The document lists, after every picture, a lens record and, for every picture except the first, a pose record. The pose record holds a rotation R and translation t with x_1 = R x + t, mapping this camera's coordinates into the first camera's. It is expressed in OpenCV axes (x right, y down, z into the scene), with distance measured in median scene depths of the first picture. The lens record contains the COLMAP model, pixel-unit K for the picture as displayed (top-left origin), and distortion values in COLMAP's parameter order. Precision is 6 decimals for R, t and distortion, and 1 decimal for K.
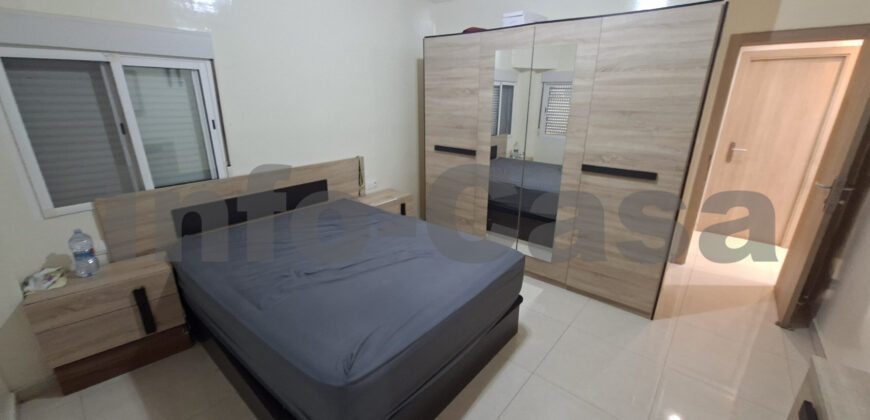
lens RADIAL K [[345.8, 0, 439.2], [0, 345.8, 207.0], [0, 0, 1]] dist [0.007062, 0.000028]
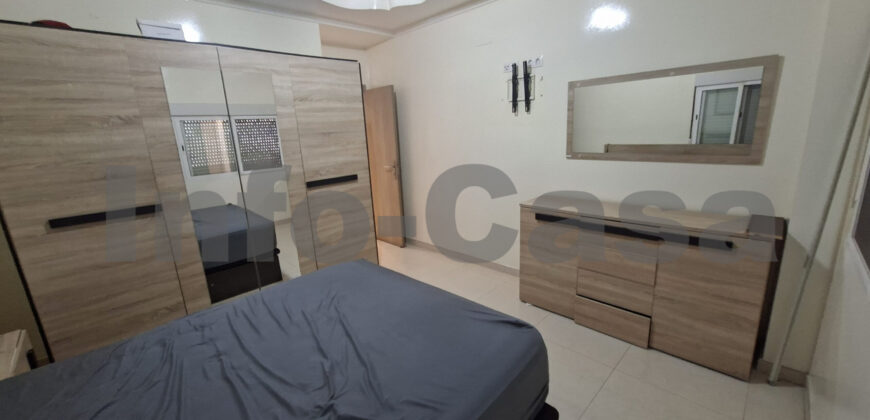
lens RADIAL K [[345.8, 0, 437.6], [0, 345.8, 212.2], [0, 0, 1]] dist [0.007062, 0.000028]
pose [[0.084465, -0.246481, 0.965460, -0.677365], [0.360408, 0.910878, 0.201015, -0.113291], [-0.928963, 0.330980, 0.165771, 0.483097]]
